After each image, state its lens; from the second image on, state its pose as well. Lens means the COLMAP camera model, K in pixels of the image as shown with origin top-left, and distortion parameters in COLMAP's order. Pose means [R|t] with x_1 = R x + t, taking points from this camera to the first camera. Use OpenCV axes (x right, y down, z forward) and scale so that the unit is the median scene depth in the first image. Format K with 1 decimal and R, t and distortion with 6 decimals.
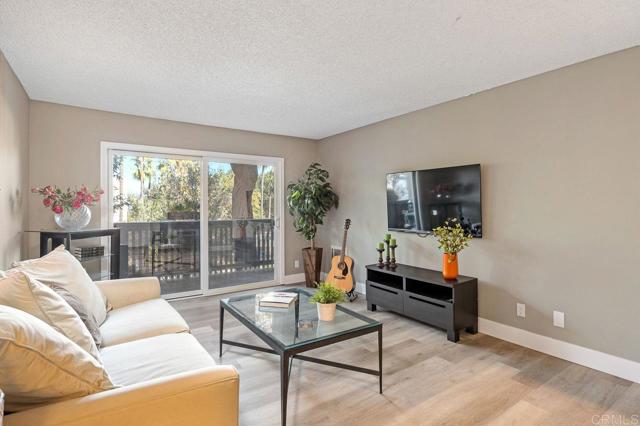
lens RADIAL K [[334.5, 0, 319.4], [0, 334.5, 210.5], [0, 0, 1]] dist [0.001305, 0.000197]
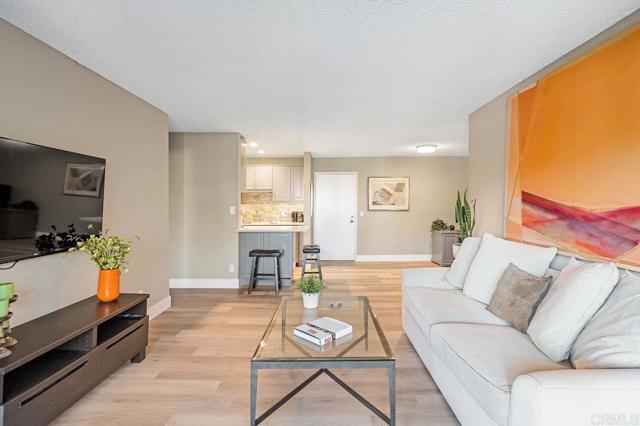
lens RADIAL K [[336.2, 0, 318.7], [0, 336.2, 209.4], [0, 0, 1]] dist [0.000687, -0.001245]
pose [[-0.827653, -0.011908, 0.561115, -0.547542], [0.002490, 0.999687, 0.024889, -0.033475], [-0.561235, 0.021996, -0.827364, 1.639050]]
